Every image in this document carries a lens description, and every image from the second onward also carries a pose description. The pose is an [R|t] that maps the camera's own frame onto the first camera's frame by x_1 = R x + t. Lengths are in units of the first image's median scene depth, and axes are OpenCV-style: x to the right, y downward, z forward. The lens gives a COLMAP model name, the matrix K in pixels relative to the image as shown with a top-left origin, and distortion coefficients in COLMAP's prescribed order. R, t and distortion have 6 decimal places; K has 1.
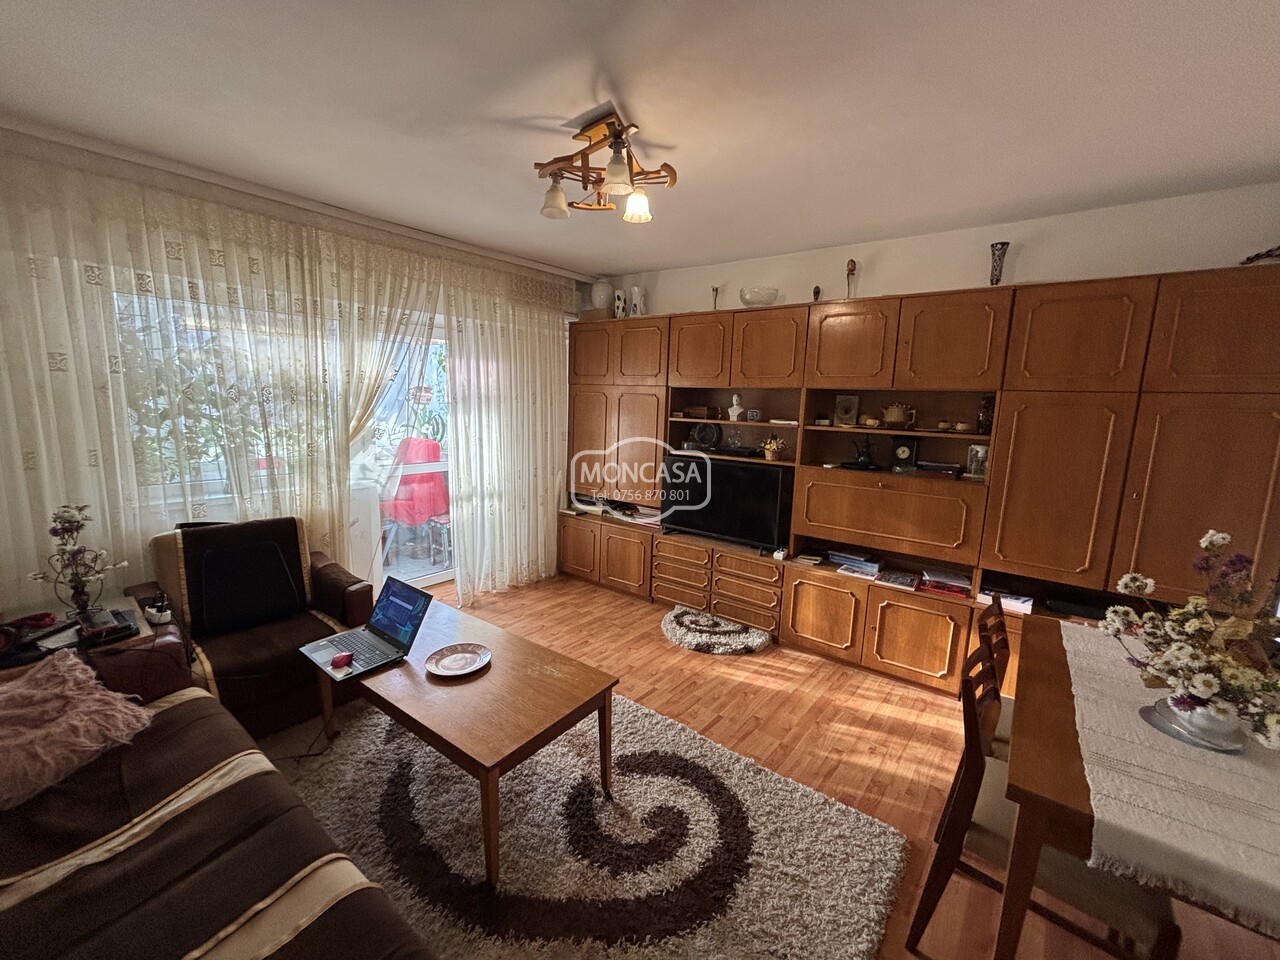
lens RADIAL K [[509.8, 0, 638.6], [0, 509.8, 470.7], [0, 0, 1]] dist [0.001535, -0.001507]
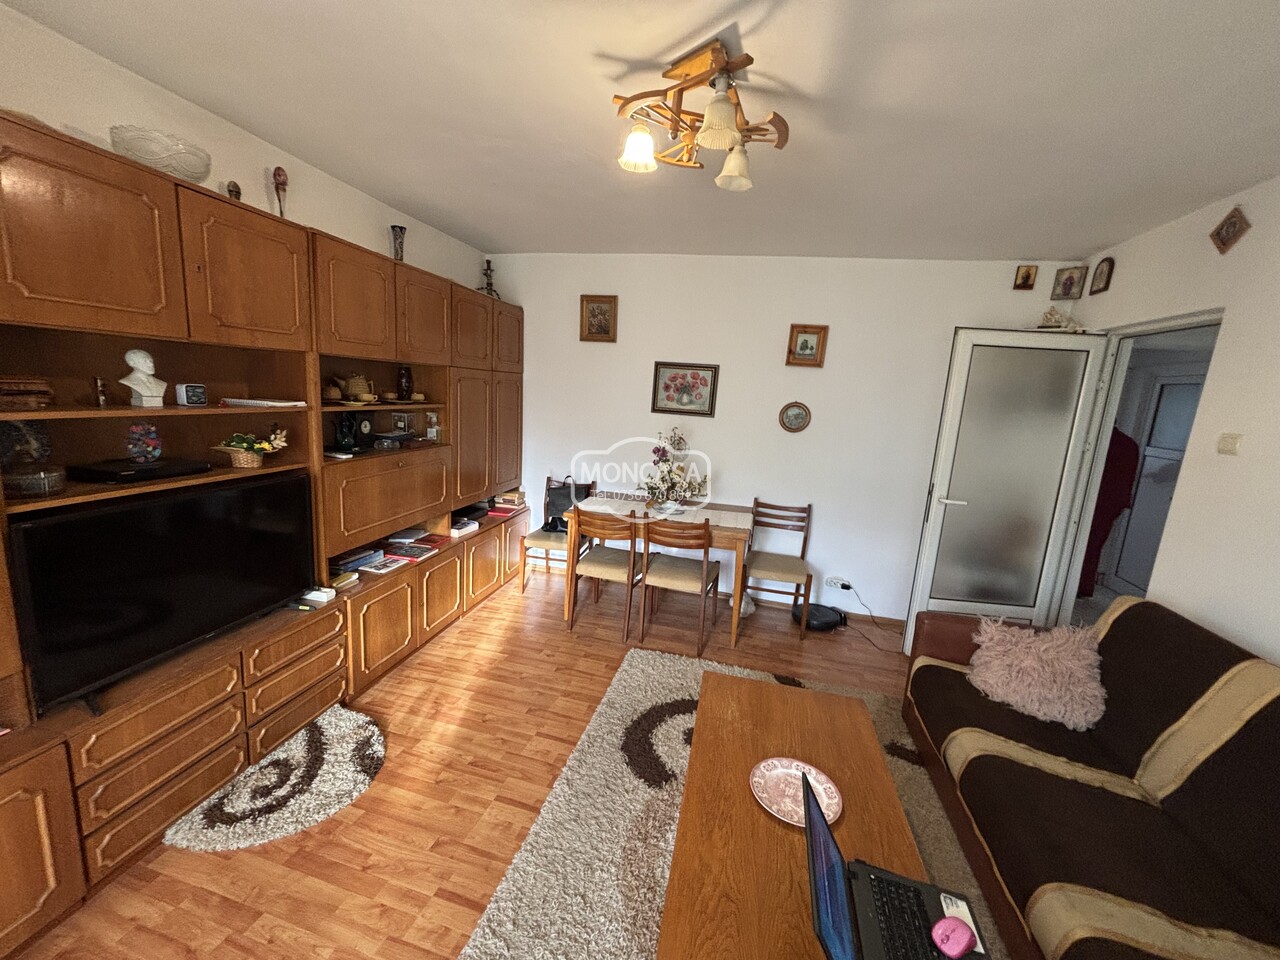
lens RADIAL K [[509.8, 0, 633.0], [0, 509.8, 485.3], [0, 0, 1]] dist [0.001535, -0.001507]
pose [[-0.401031, -0.220600, 0.889106, -0.489151], [0.055481, 0.962941, 0.263944, -0.143096], [-0.914383, 0.155178, -0.373930, 0.864952]]
